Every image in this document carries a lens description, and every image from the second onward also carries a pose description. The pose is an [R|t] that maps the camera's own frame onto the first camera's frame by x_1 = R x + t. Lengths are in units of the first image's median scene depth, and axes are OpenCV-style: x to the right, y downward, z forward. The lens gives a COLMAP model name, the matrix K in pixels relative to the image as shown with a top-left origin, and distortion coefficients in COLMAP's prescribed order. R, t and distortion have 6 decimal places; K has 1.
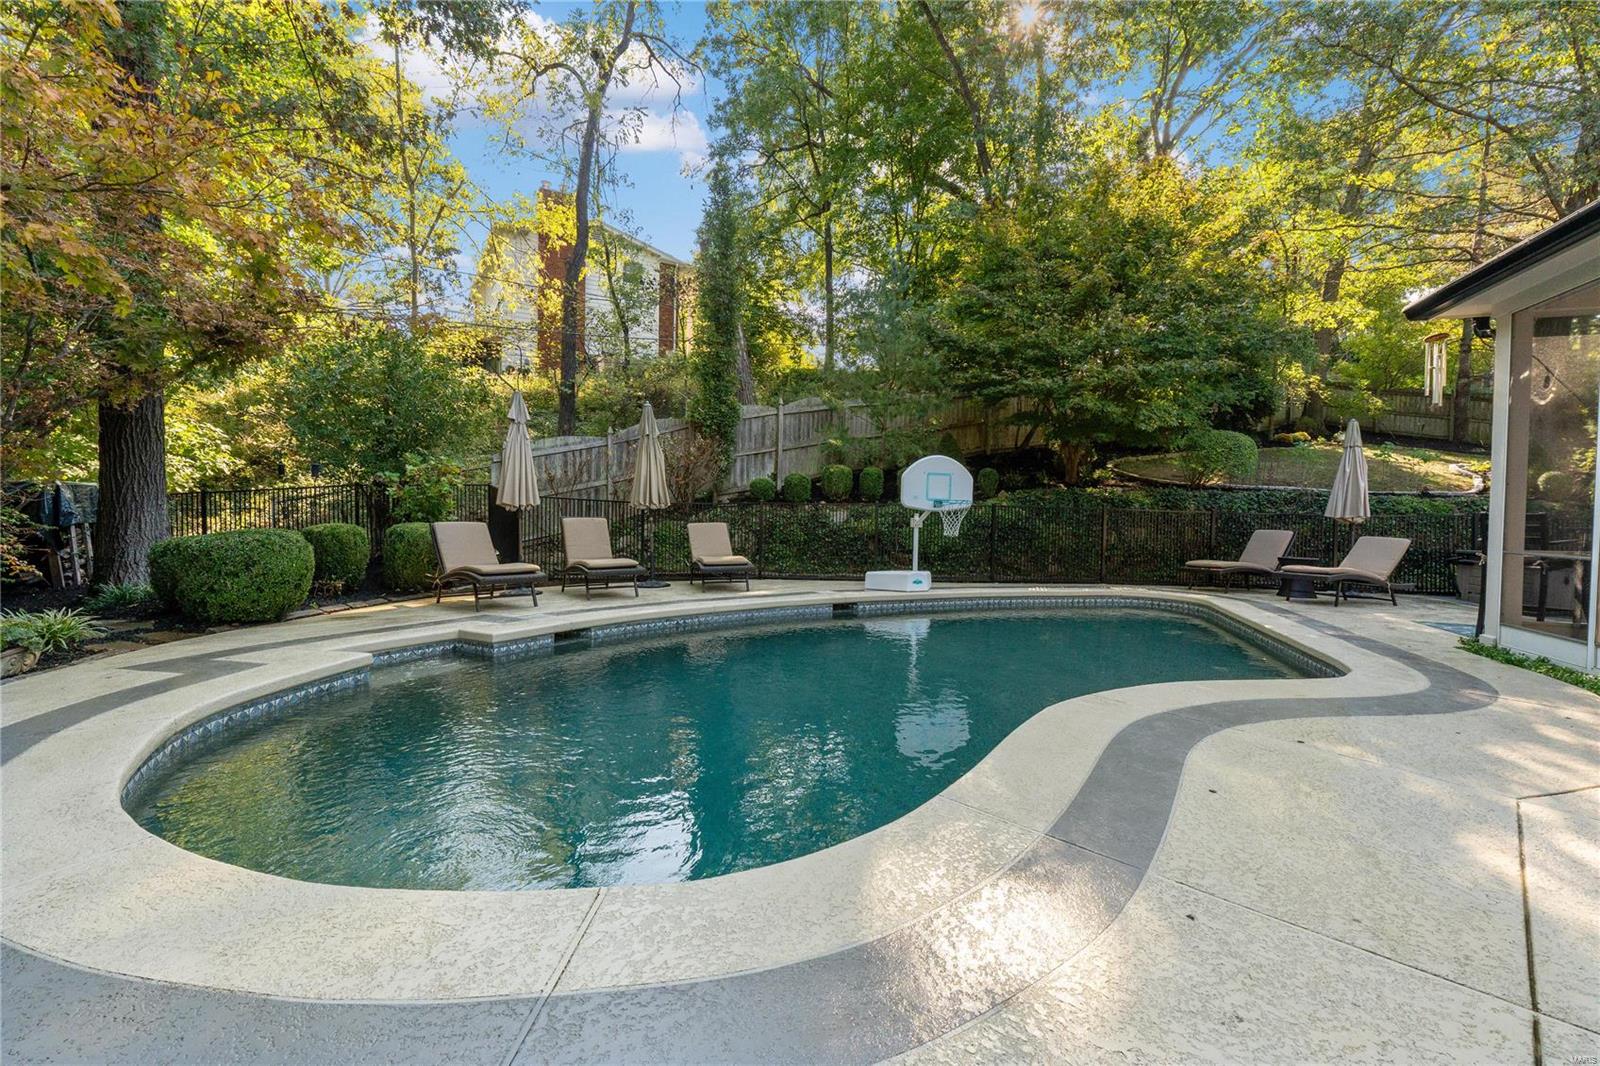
lens RADIAL K [[670.6, 0, 800.3], [0, 670.6, 533.5], [0, 0, 1]] dist [-0.001184, -0.000121]
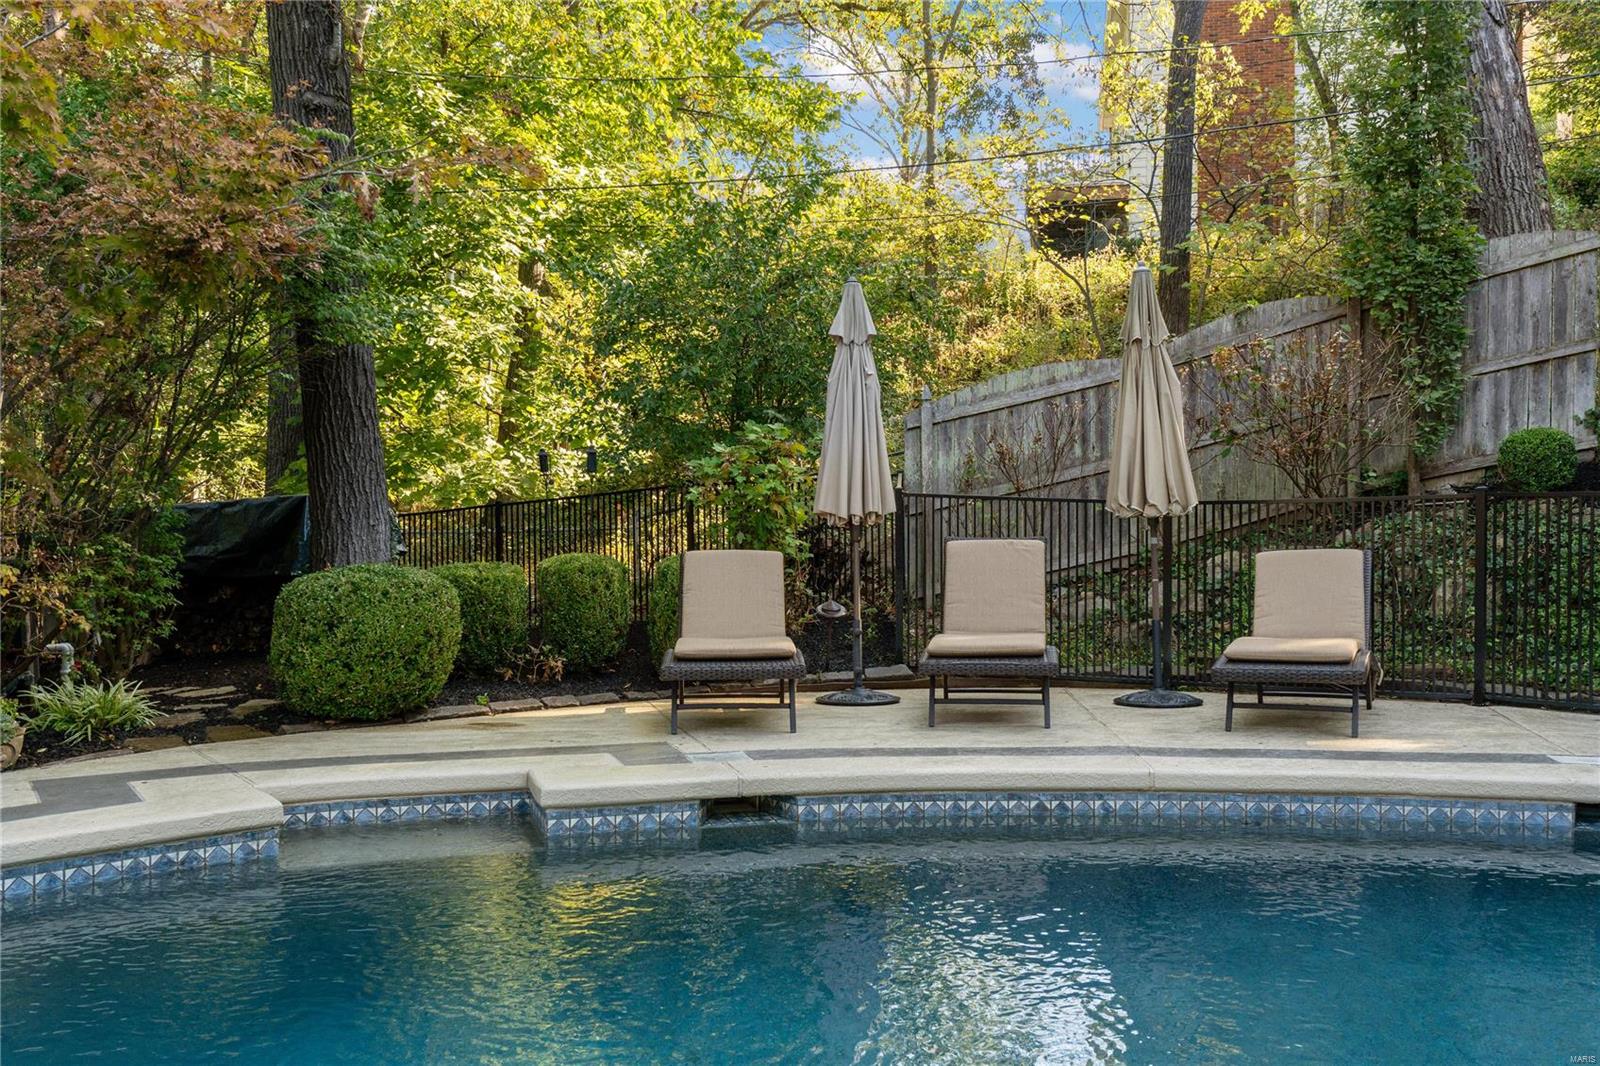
lens RADIAL K [[1375.9, 0, 800.0], [0, 1375.9, 533.0], [0, 0, 1]] dist [0.004457, -0.002090]
pose [[0.745060, -0.011440, -0.666900, 0.208215], [-0.007322, 0.999652, -0.025328, -0.004351], [0.666958, 0.023754, 0.744717, 0.250439]]
